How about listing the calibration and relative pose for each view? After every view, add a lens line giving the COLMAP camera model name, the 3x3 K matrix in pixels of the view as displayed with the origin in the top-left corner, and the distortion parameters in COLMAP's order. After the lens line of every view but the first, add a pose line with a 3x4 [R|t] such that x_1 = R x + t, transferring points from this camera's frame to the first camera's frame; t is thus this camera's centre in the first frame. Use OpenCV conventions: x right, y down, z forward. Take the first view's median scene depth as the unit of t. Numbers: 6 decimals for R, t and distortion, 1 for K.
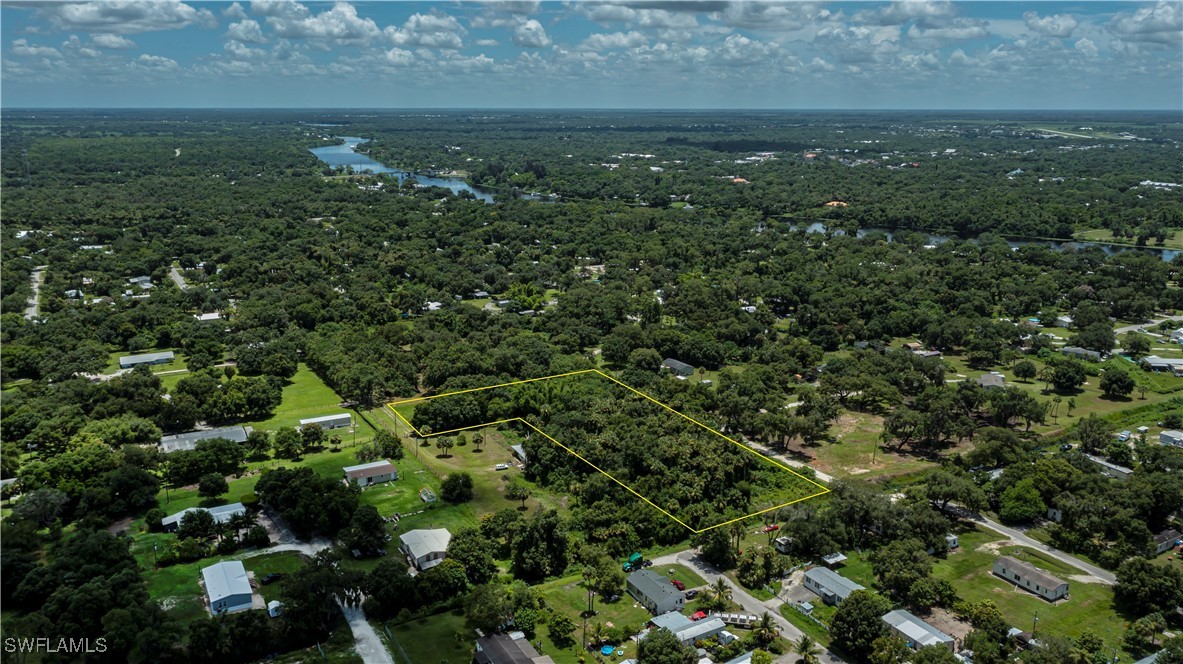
lens RADIAL K [[1049.0, 0, 591.5], [0, 1049.0, 332.0], [0, 0, 1]] dist [-0.003098, 0.009310]
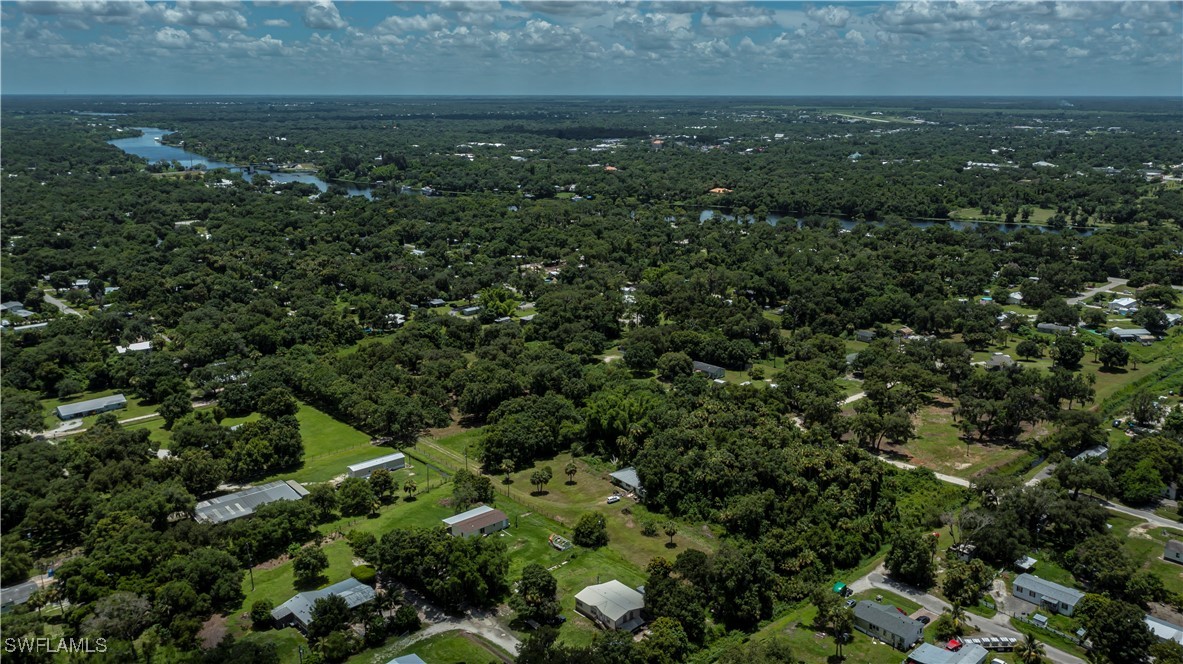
lens RADIAL K [[1049.0, 0, 591.5], [0, 1049.0, 332.0], [0, 0, 1]] dist [-0.003098, 0.009310]
pose [[0.962419, -0.060874, 0.264659, -0.259143], [0.057622, 0.998137, 0.020042, -0.024725], [-0.265386, -0.004039, 0.964134, 0.117496]]
